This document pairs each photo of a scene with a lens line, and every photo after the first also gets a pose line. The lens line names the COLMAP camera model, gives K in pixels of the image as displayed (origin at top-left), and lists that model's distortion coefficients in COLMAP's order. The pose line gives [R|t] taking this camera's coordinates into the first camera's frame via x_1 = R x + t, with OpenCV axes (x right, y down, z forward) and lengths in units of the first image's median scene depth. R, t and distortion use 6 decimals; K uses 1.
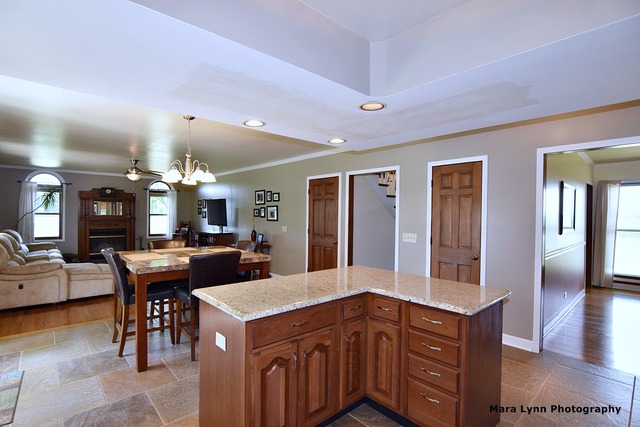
lens RADIAL K [[312.3, 0, 315.3], [0, 312.3, 213.7], [0, 0, 1]] dist [-0.034356, 0.015319]
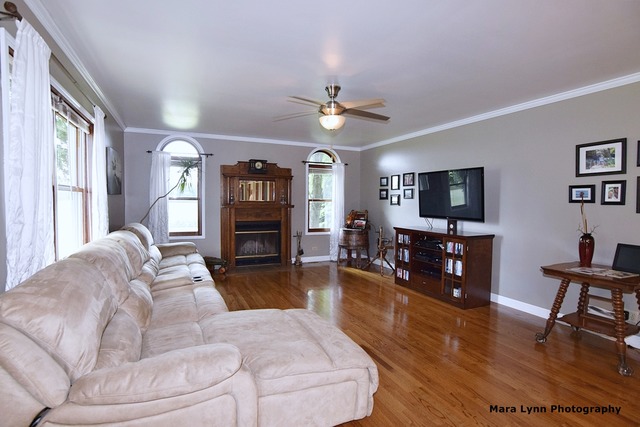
lens RADIAL K [[312.3, 0, 315.3], [0, 312.3, 213.7], [0, 0, 1]] dist [-0.034356, 0.015319]
pose [[0.954416, 0.010044, -0.298311, -0.373545], [0.001515, 0.999258, 0.038491, 0.007304], [0.298477, -0.037188, 0.953692, 0.412743]]
